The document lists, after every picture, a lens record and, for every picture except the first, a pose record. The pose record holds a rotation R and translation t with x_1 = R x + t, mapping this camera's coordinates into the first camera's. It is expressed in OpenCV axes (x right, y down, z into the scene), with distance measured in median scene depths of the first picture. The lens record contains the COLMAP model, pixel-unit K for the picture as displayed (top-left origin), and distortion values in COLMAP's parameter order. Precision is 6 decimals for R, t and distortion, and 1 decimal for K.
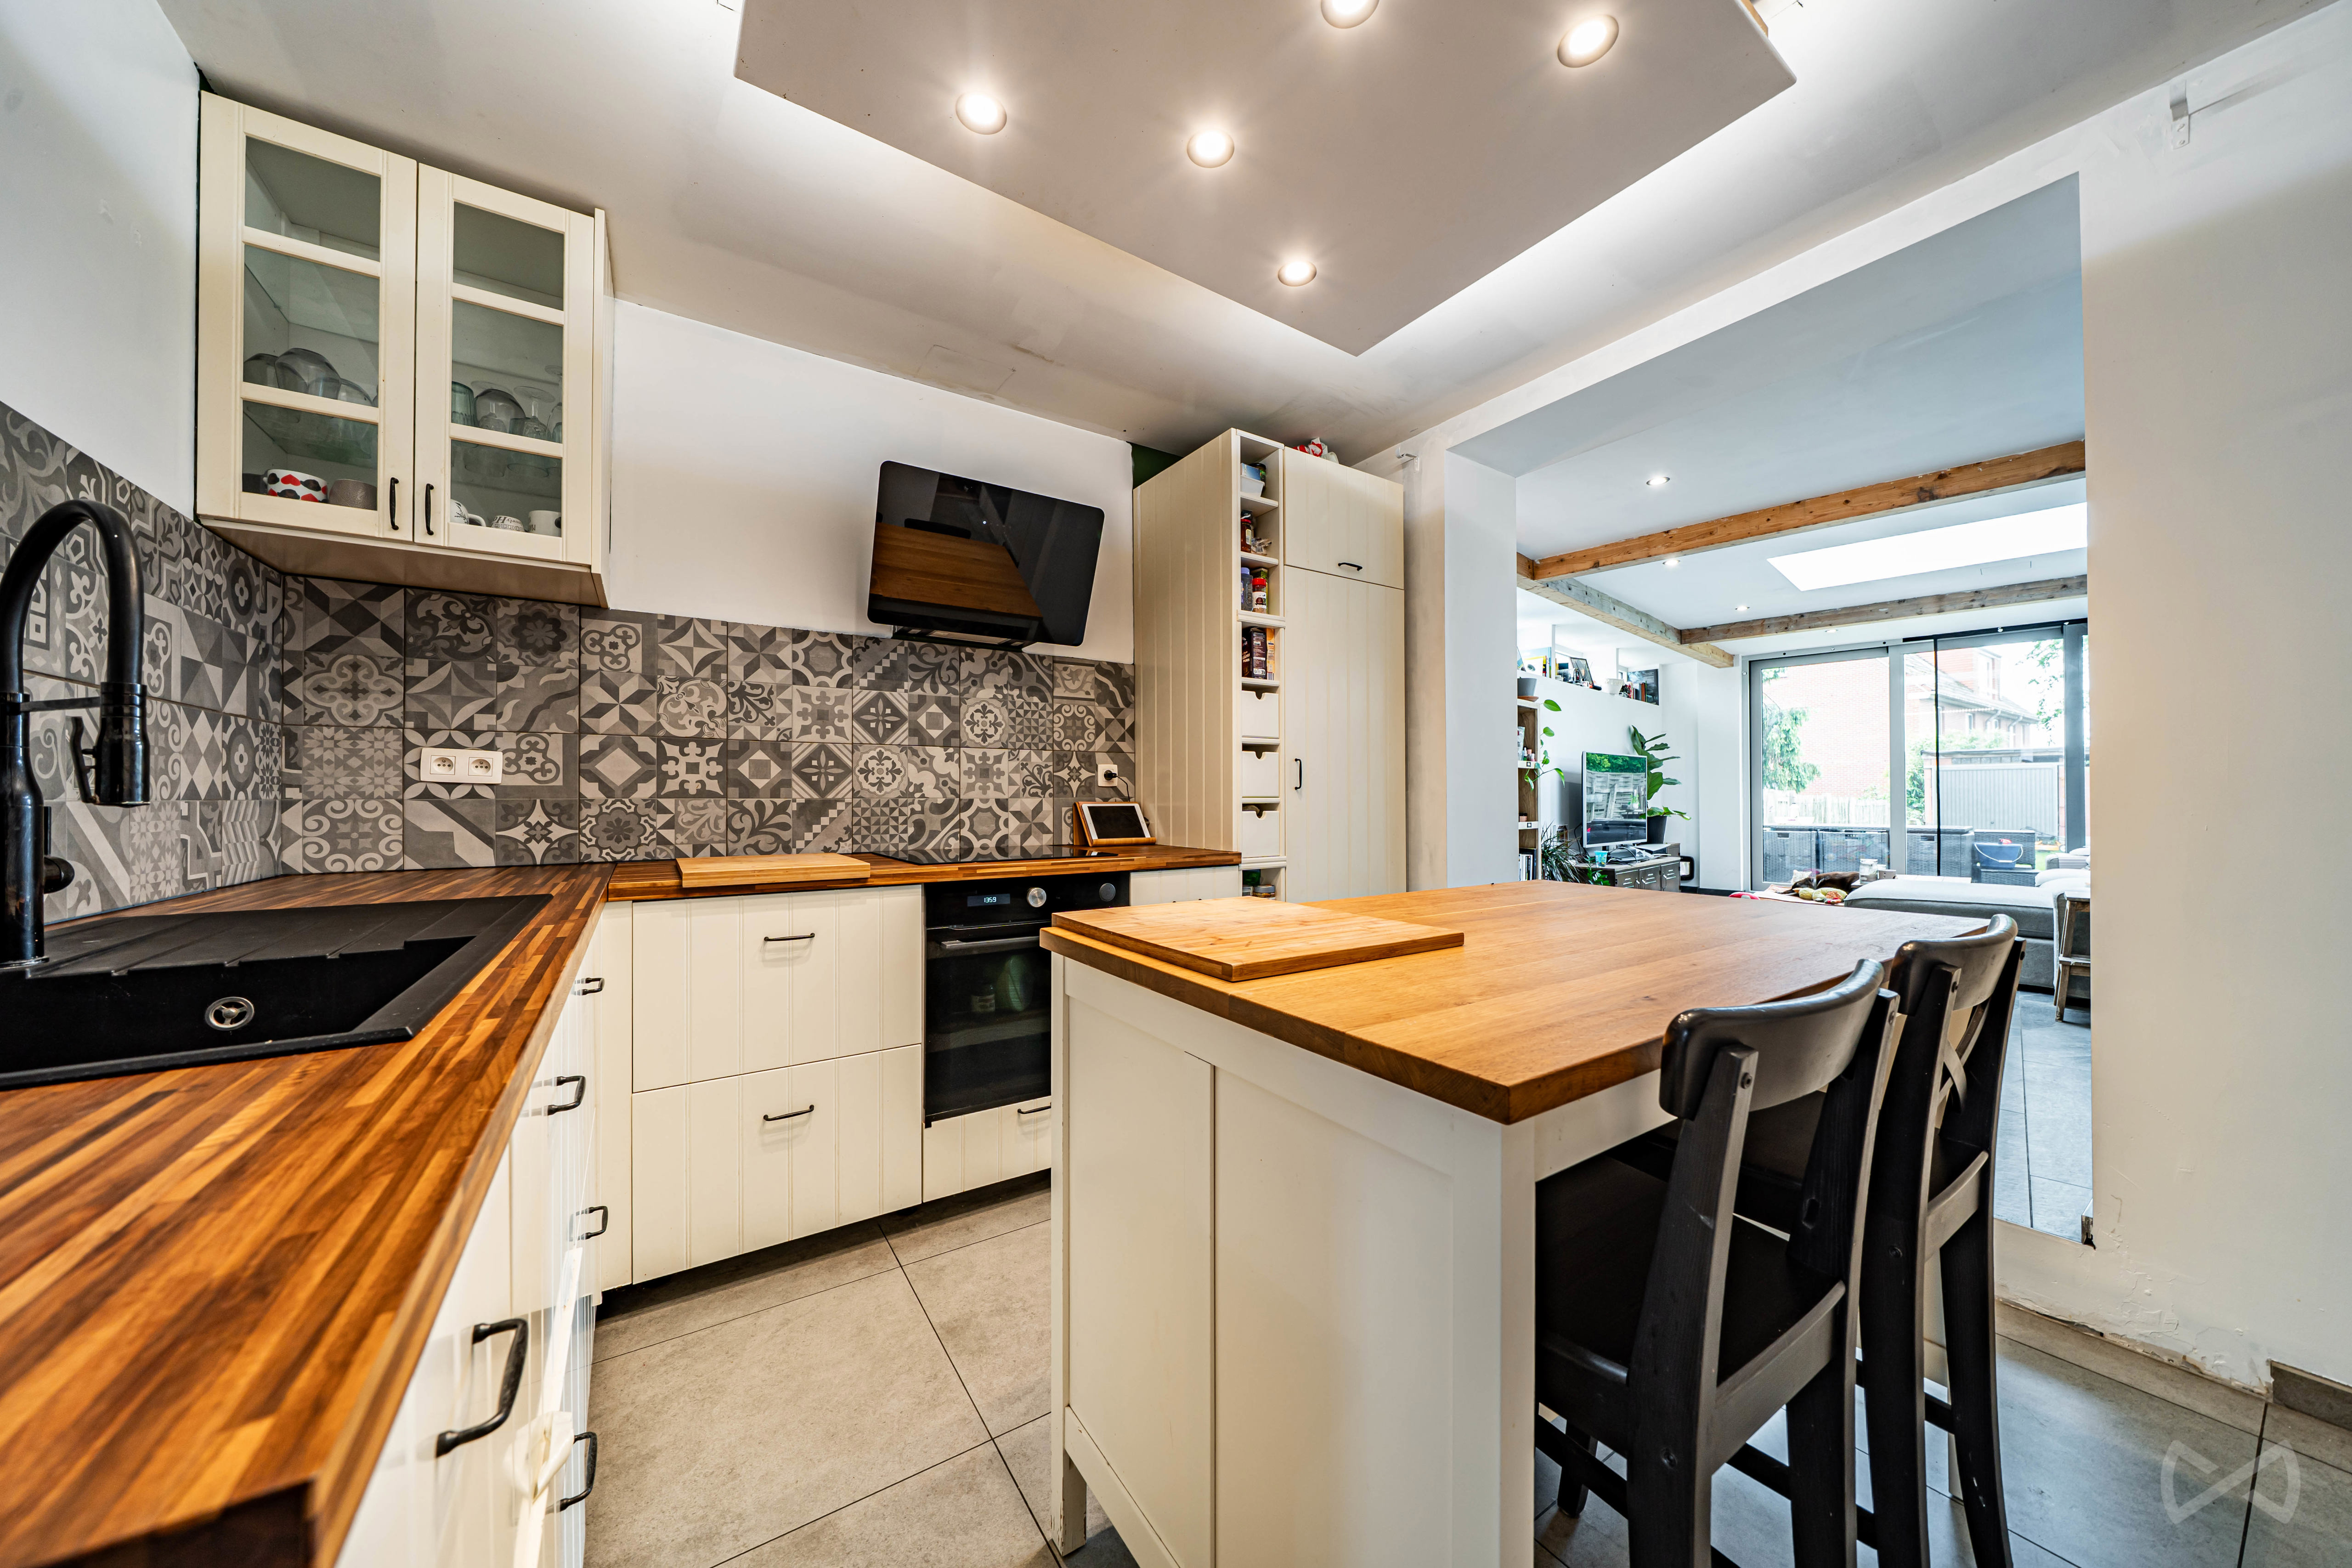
lens RADIAL K [[795.2, 0, 1176.1], [0, 795.2, 790.4], [0, 0, 1]] dist [-0.000646, -0.000013]
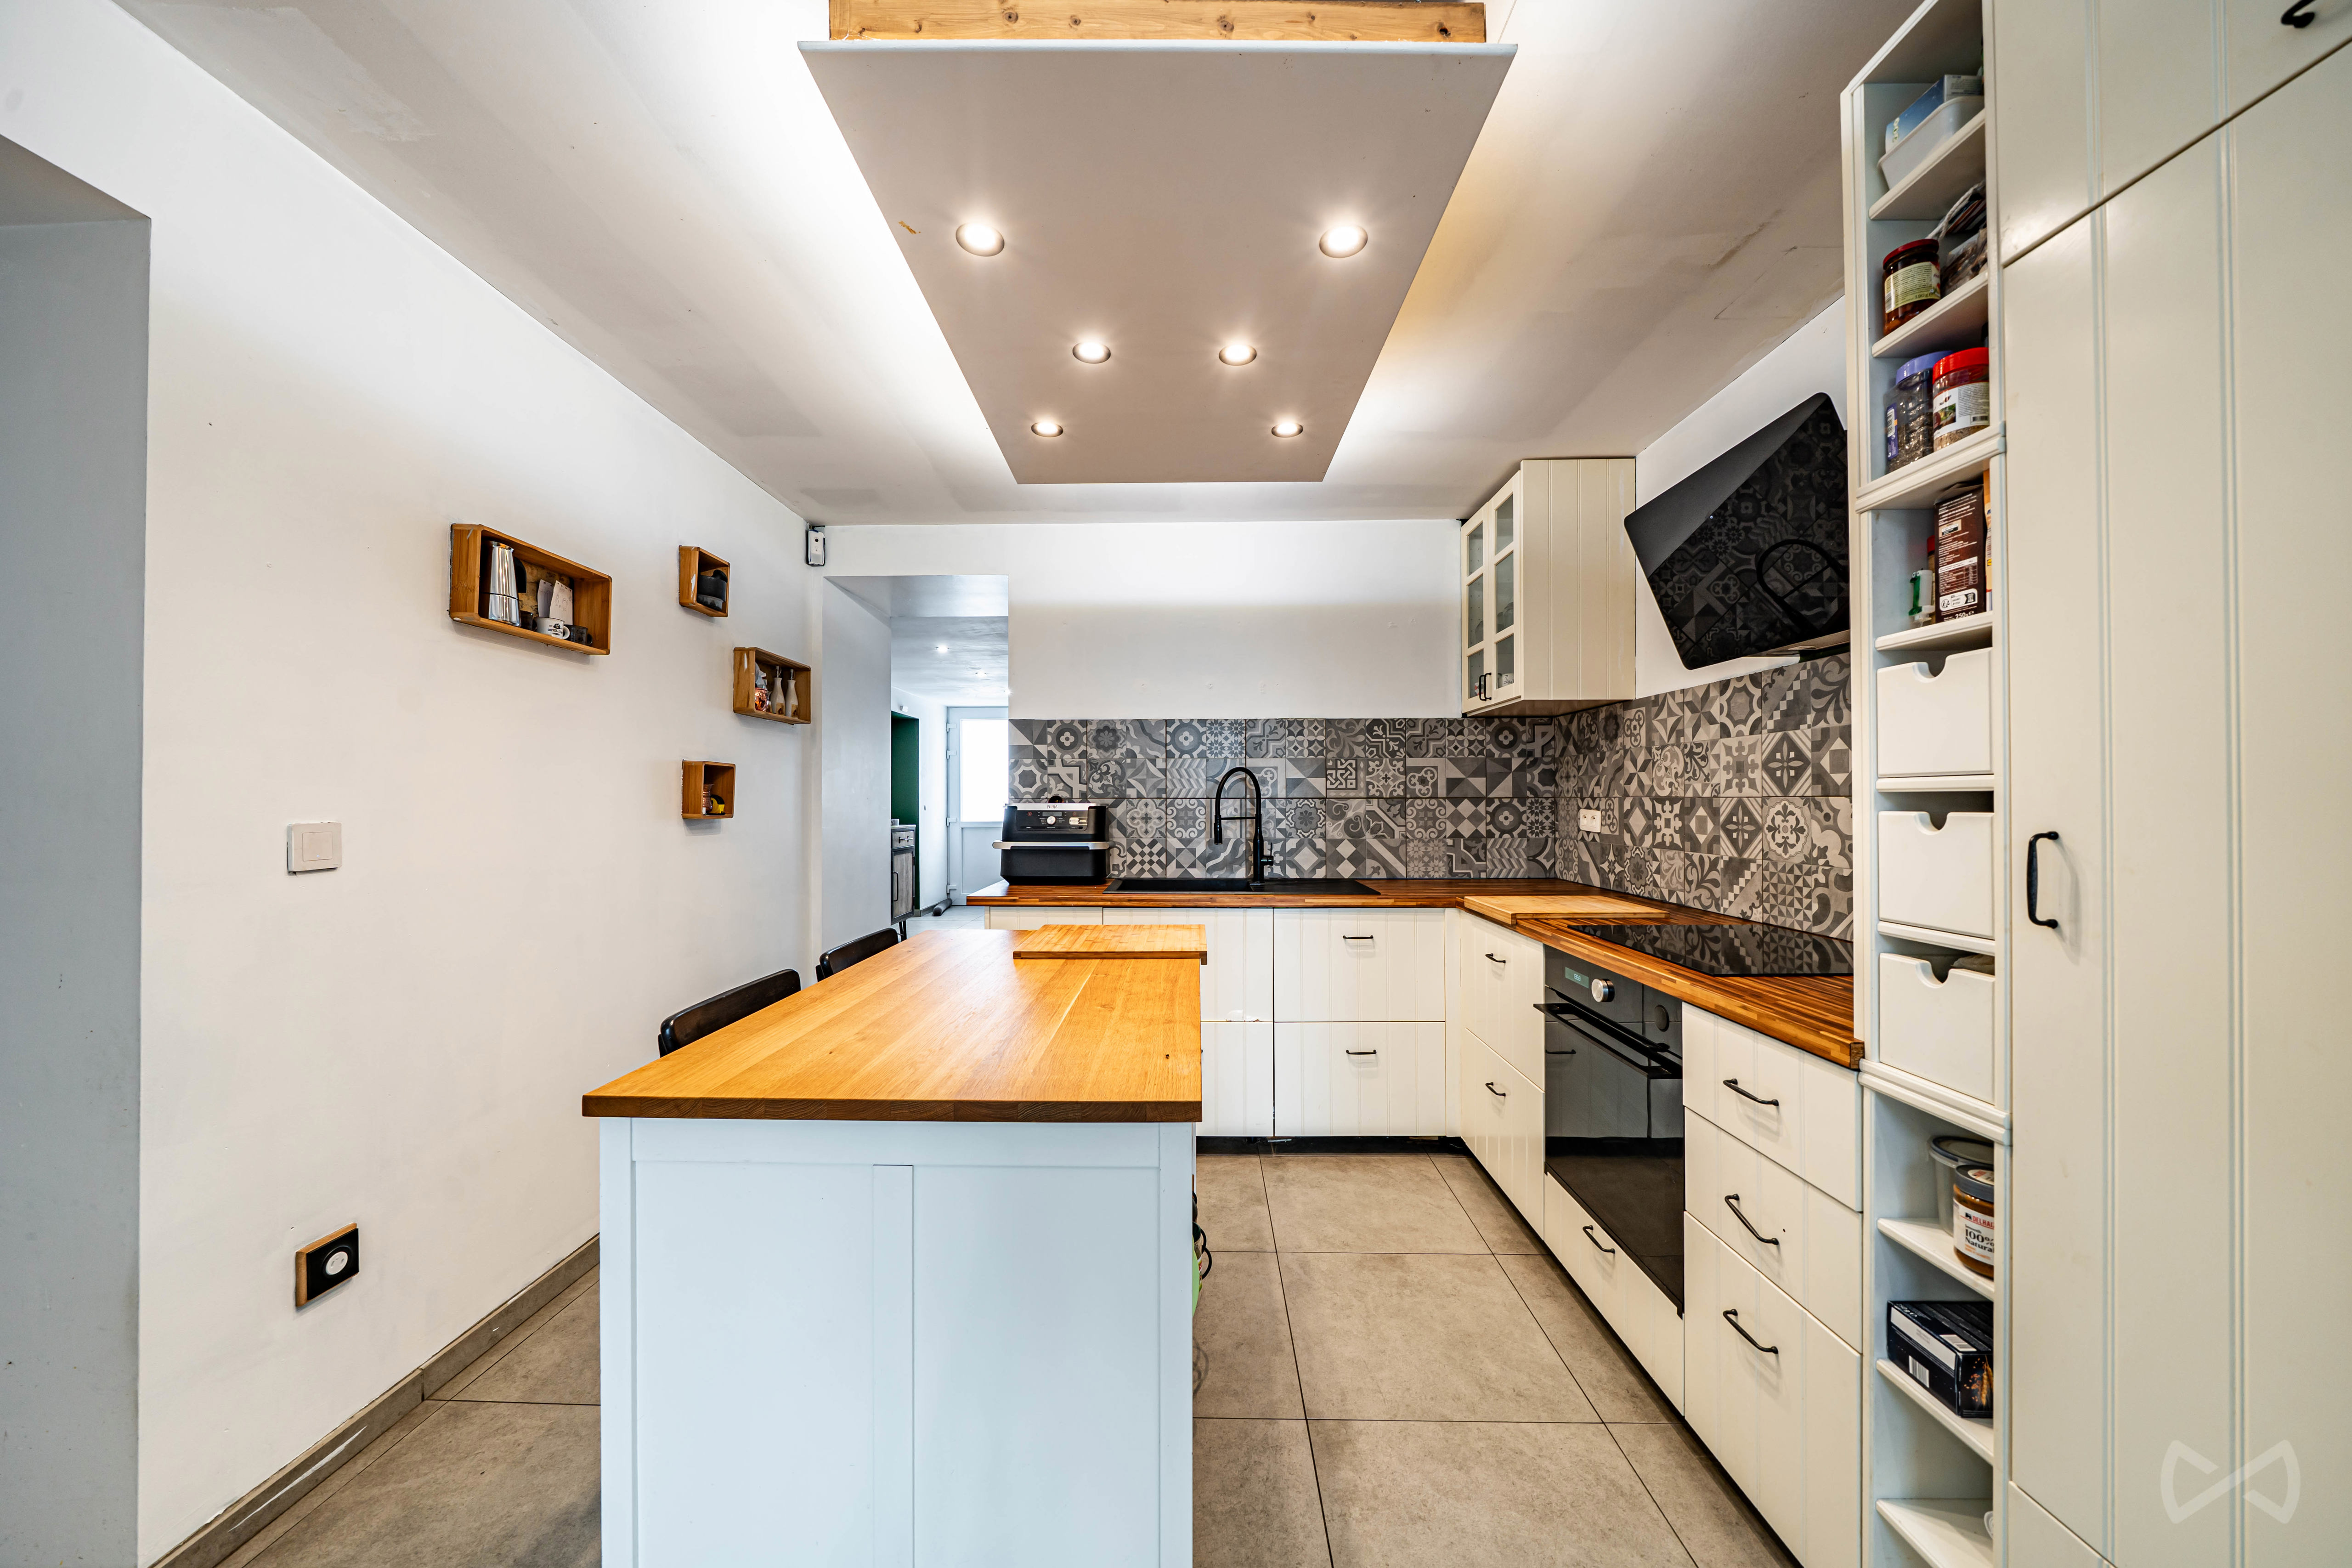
lens RADIAL K [[795.2, 0, 1178.4], [0, 795.2, 794.2], [0, 0, 1]] dist [-0.000646, -0.000013]
pose [[-0.565929, -0.000235, -0.824454, 0.693568], [0.013355, 0.999866, -0.009452, -0.064157], [0.824346, -0.016360, -0.565850, 0.998252]]
